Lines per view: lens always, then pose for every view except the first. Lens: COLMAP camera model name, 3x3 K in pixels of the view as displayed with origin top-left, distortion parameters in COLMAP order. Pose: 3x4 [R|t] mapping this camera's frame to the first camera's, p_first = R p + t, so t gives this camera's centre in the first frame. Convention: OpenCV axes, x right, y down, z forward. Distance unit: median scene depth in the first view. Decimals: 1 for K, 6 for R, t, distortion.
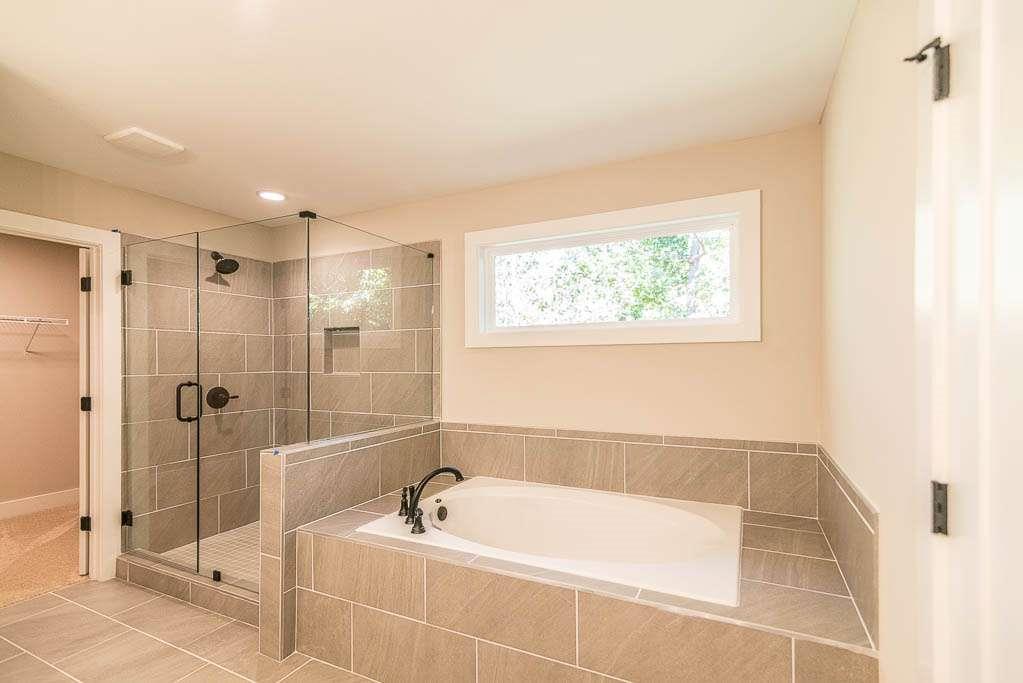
lens RADIAL K [[464.9, 0, 510.8], [0, 464.9, 358.6], [0, 0, 1]] dist [0.011752, 0.000028]
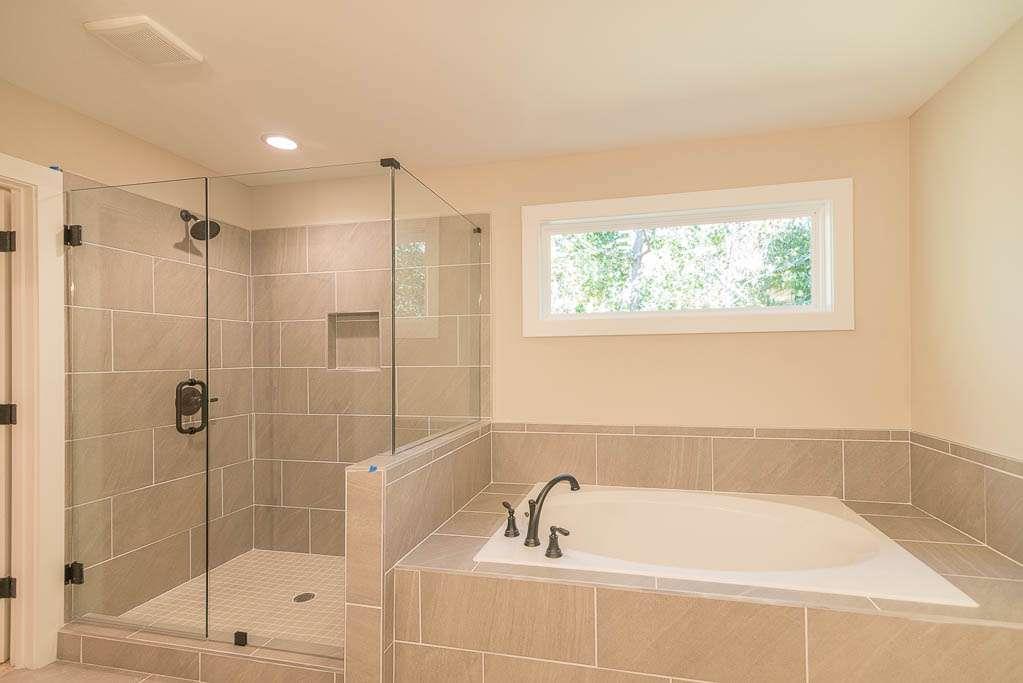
lens RADIAL K [[473.4, 0, 514.0], [0, 473.4, 354.5], [0, 0, 1]] dist [0.011715, 0.000166]
pose [[0.974238, -0.002958, 0.225501, -0.334284], [0.003662, 0.999990, -0.002702, 0.012877], [-0.225491, 0.003458, 0.974239, 0.141891]]
